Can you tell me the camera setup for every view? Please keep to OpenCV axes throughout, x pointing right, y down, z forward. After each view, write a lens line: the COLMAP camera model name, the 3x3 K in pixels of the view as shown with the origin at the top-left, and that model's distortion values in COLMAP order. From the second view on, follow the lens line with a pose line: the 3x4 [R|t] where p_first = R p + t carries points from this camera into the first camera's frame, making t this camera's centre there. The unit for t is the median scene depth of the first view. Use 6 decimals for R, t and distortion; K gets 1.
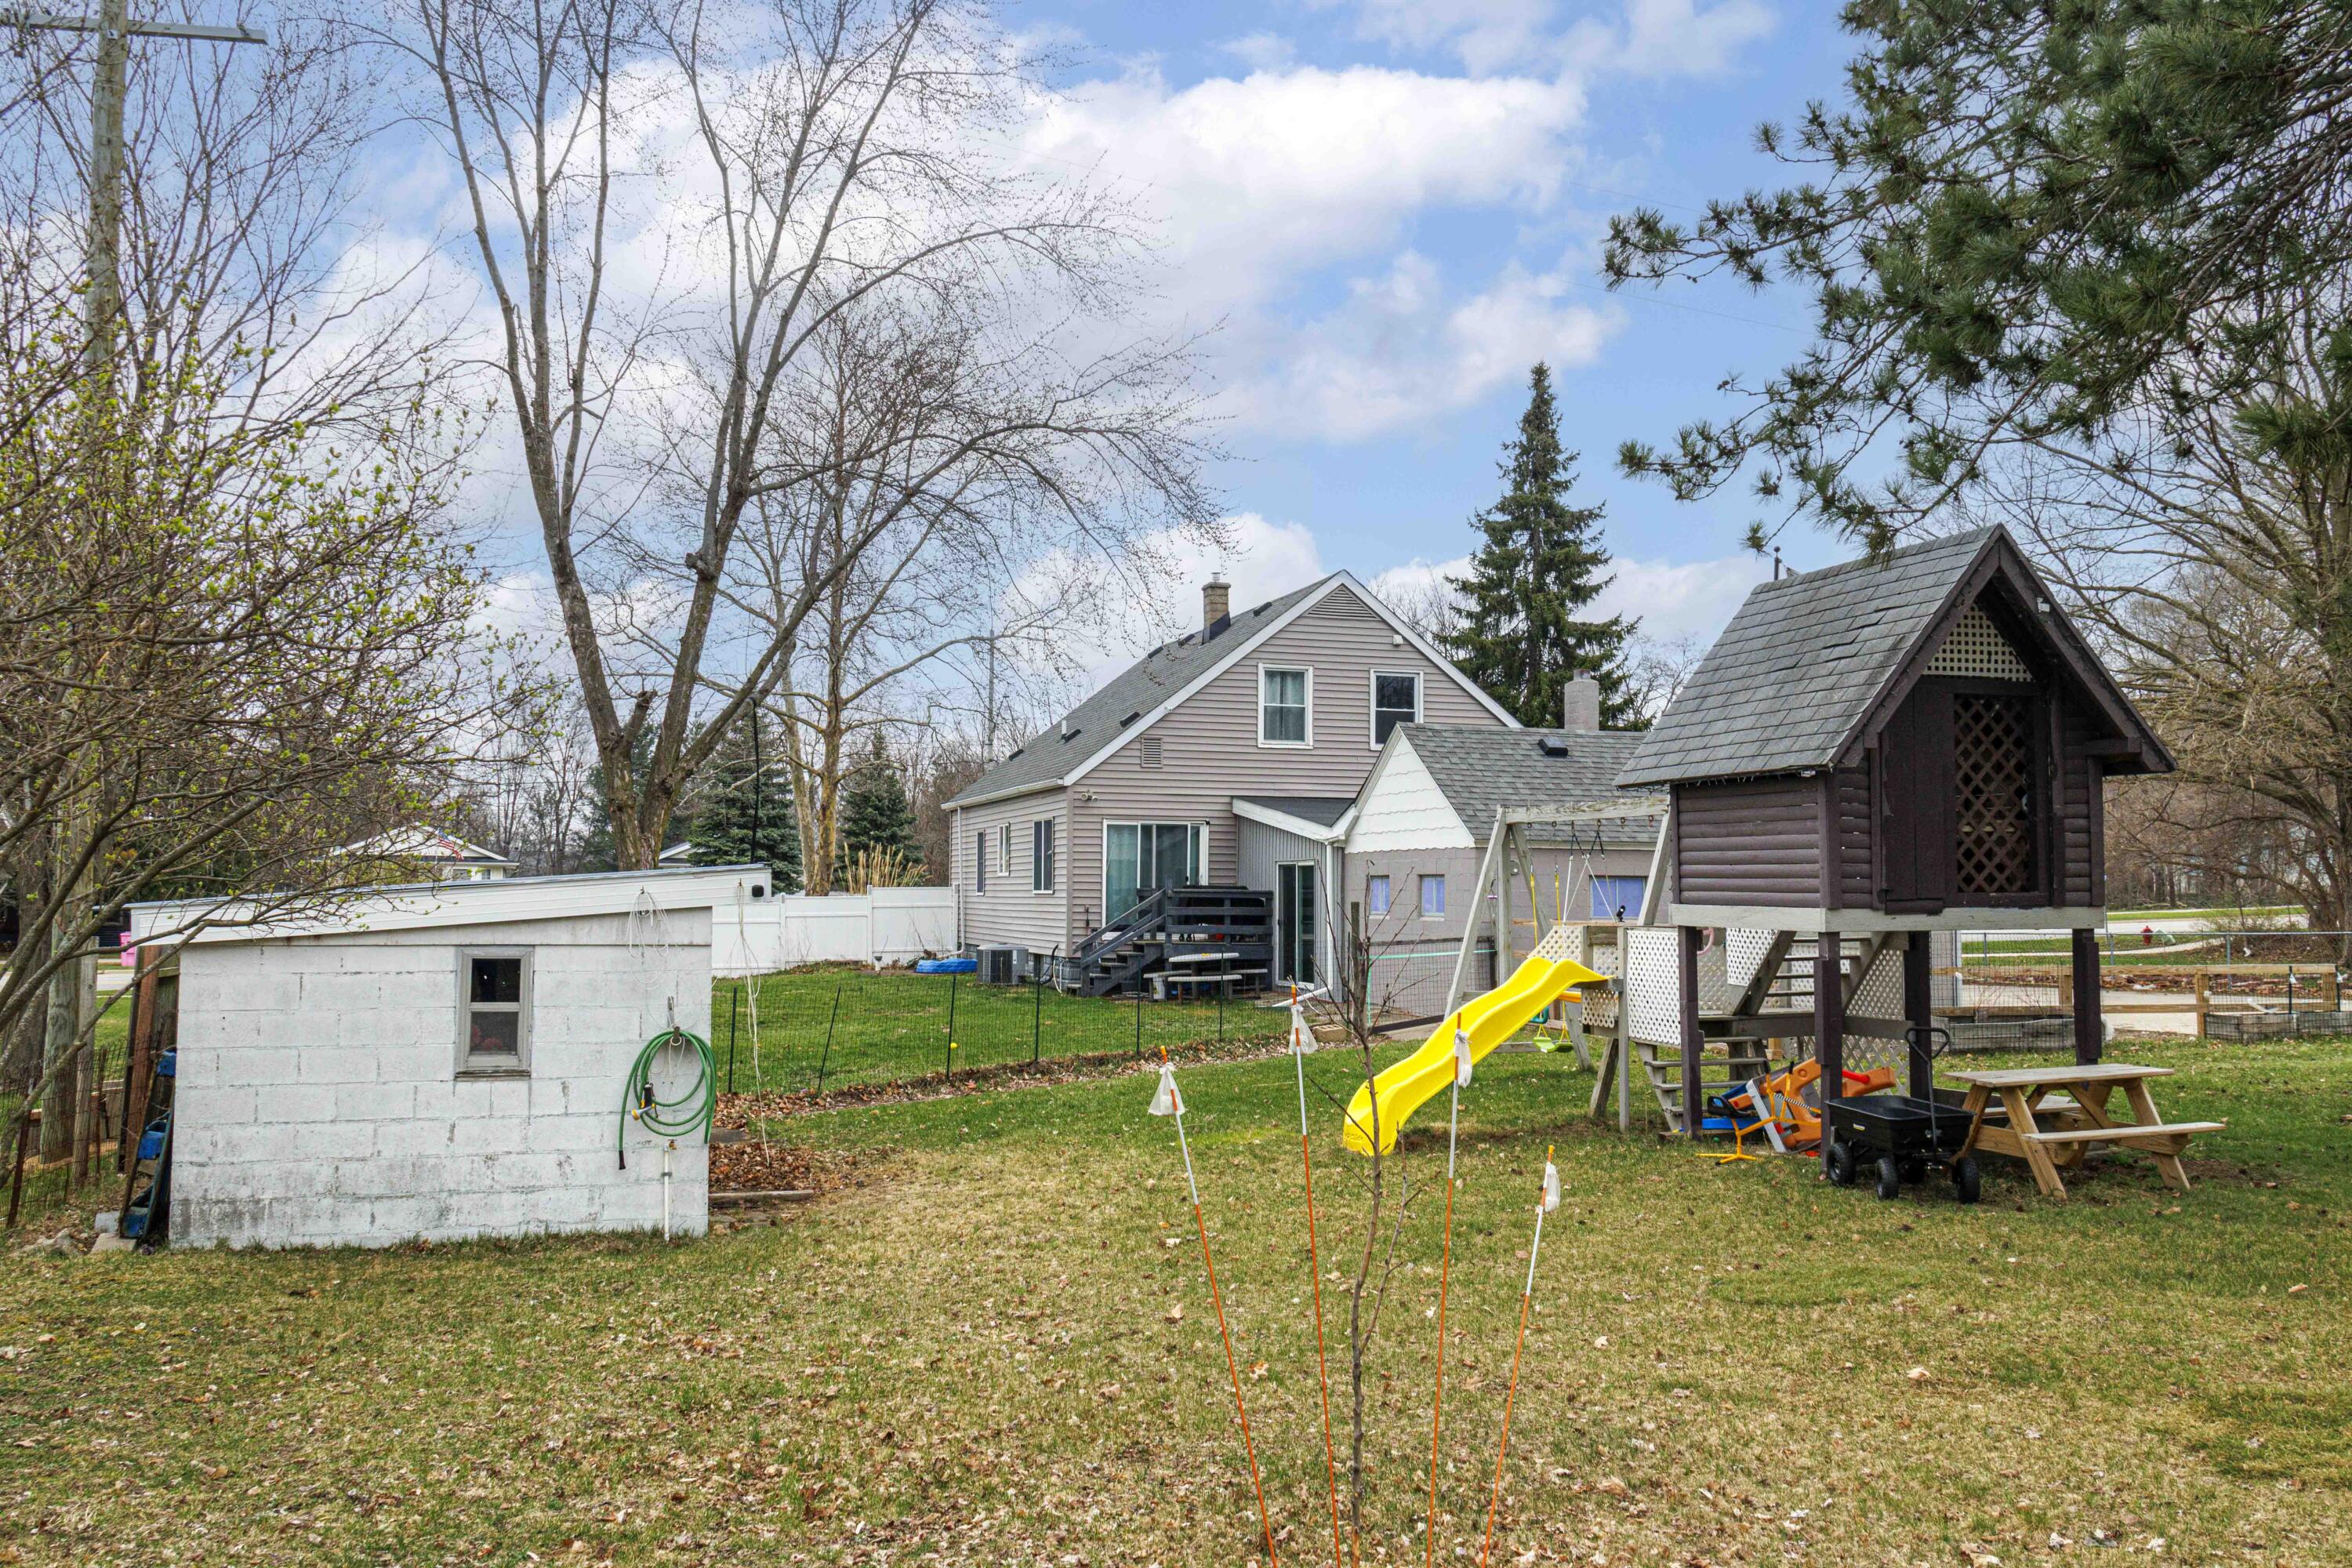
lens RADIAL K [[1921.9, 0, 1176.2], [0, 1921.9, 781.0], [0, 0, 1]] dist [0.005432, 0.000839]
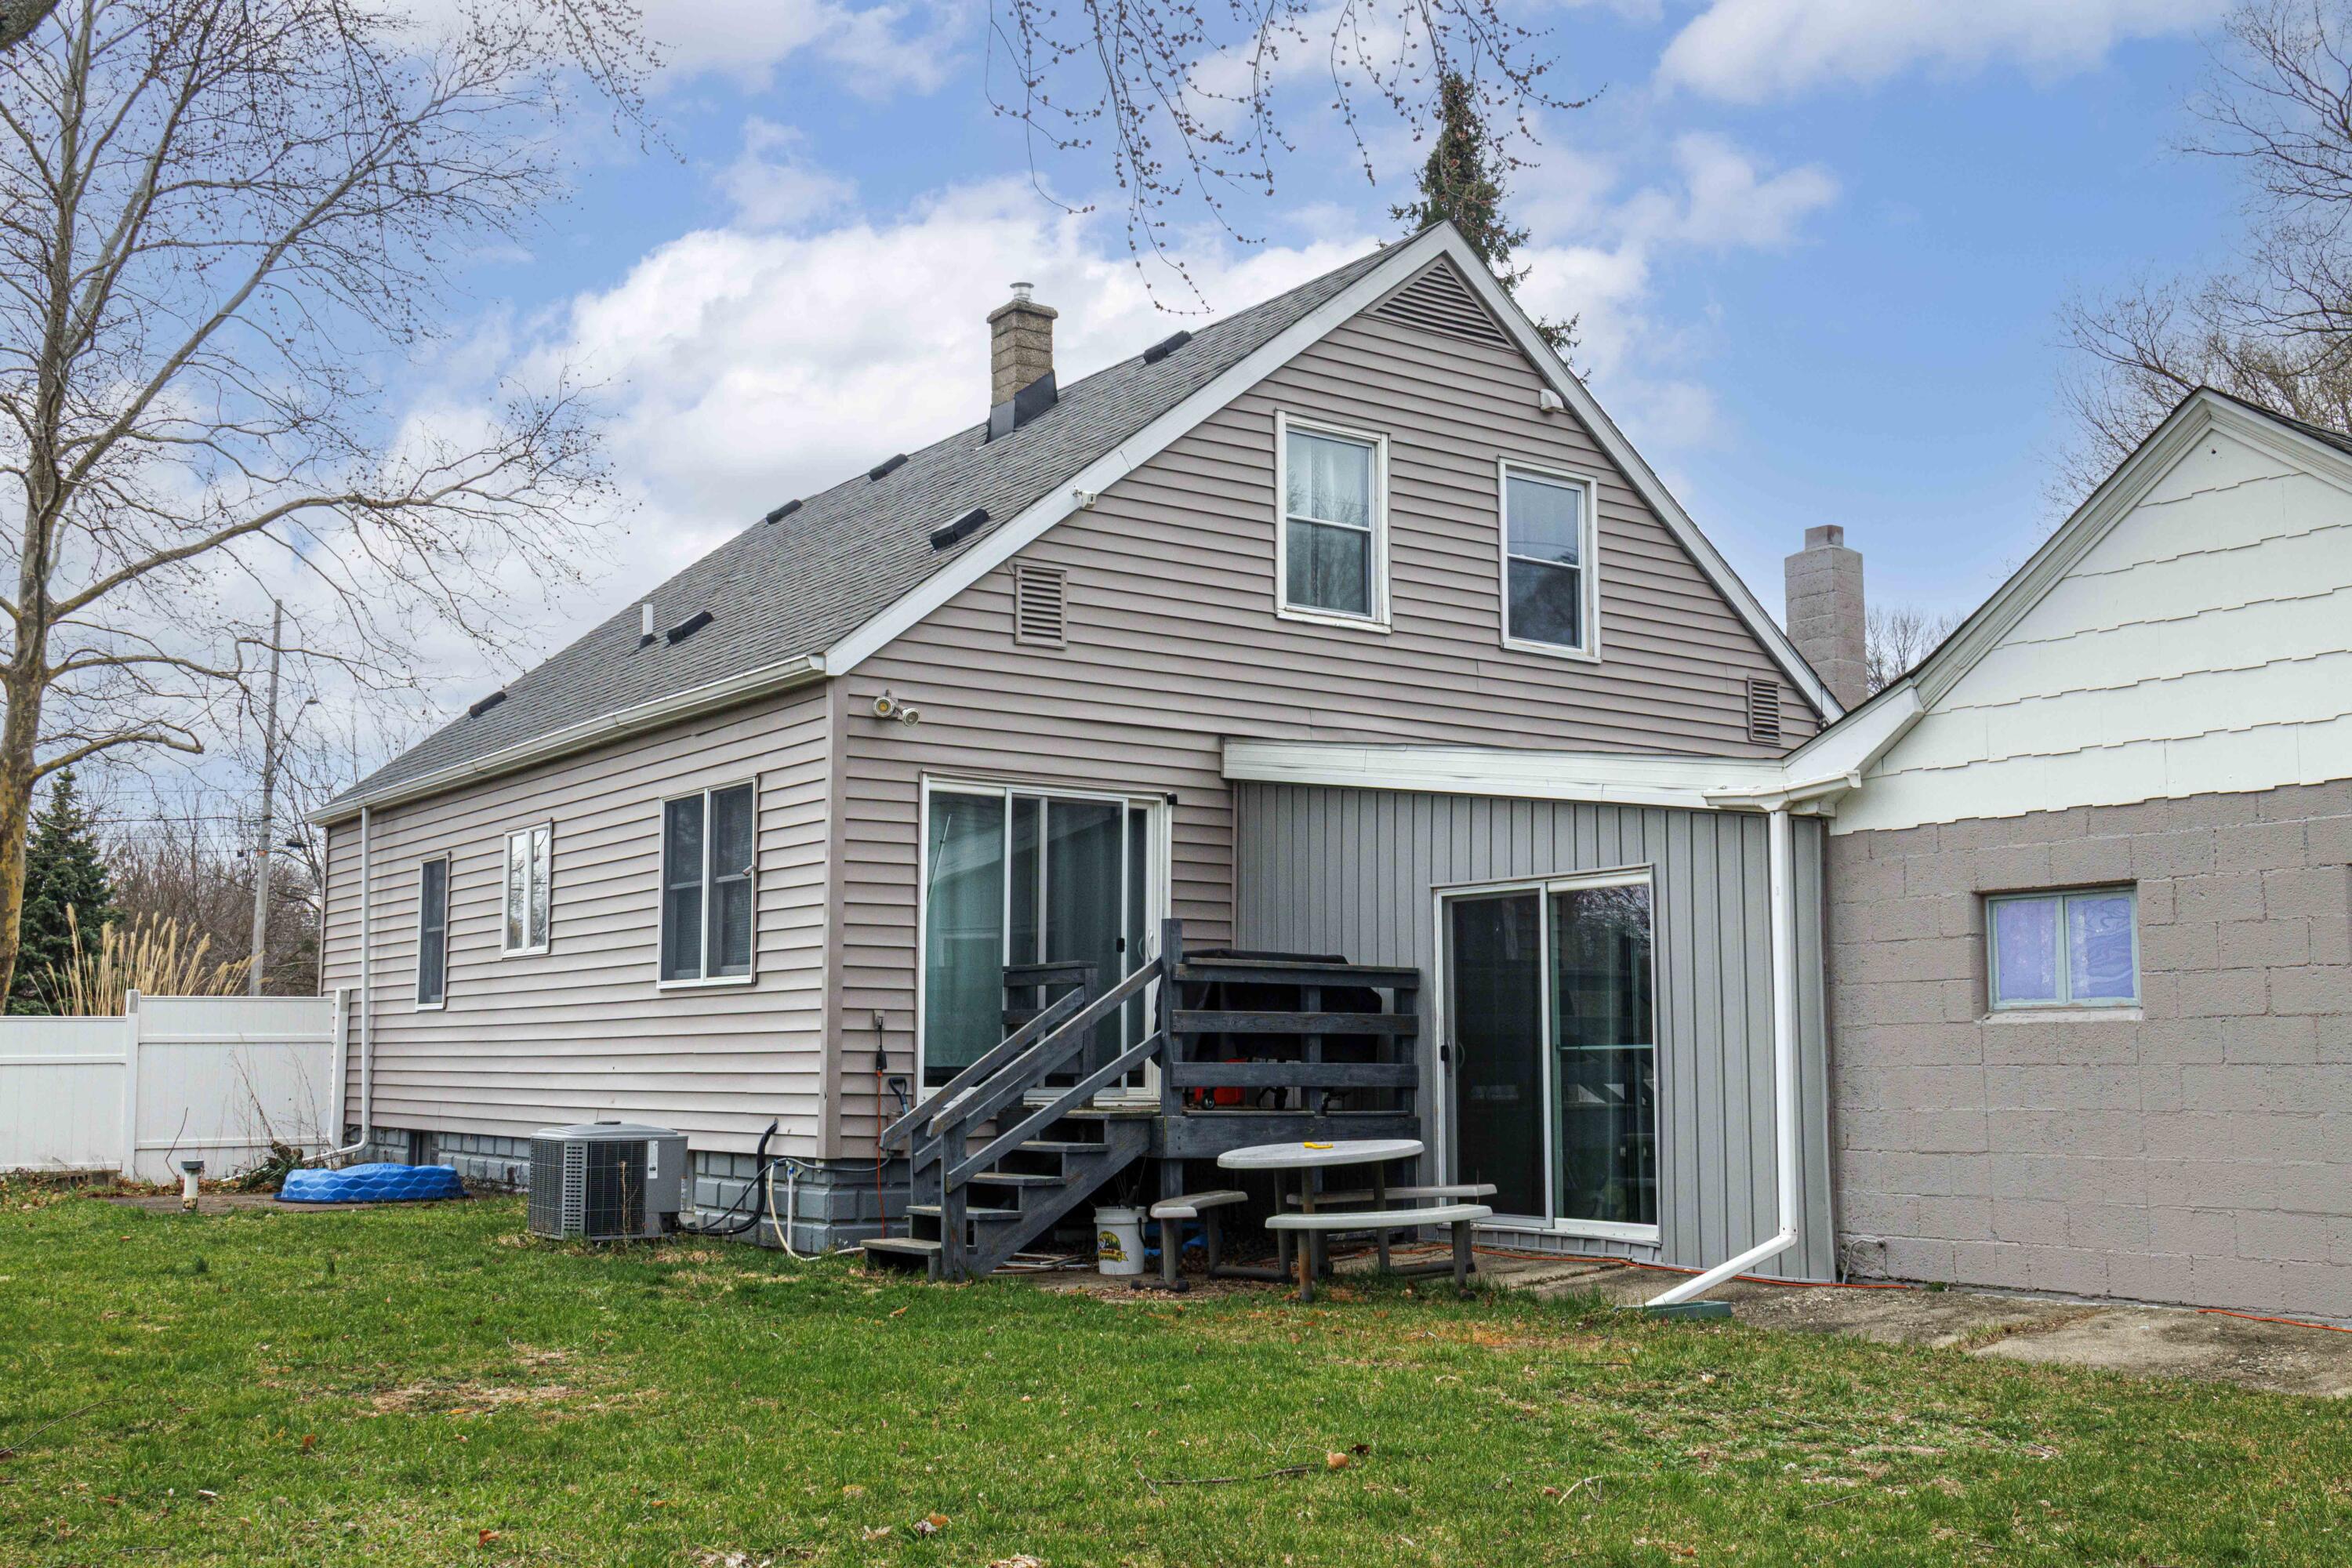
lens RADIAL K [[2236.8, 0, 1177.8], [0, 2236.8, 787.9], [0, 0, 1]] dist [-0.058720, 0.000000]
pose [[0.942732, 0.033335, 0.331881, -0.129128], [-0.011753, 0.997695, -0.066826, 0.048597], [-0.333344, 0.059098, 0.940951, 0.570690]]
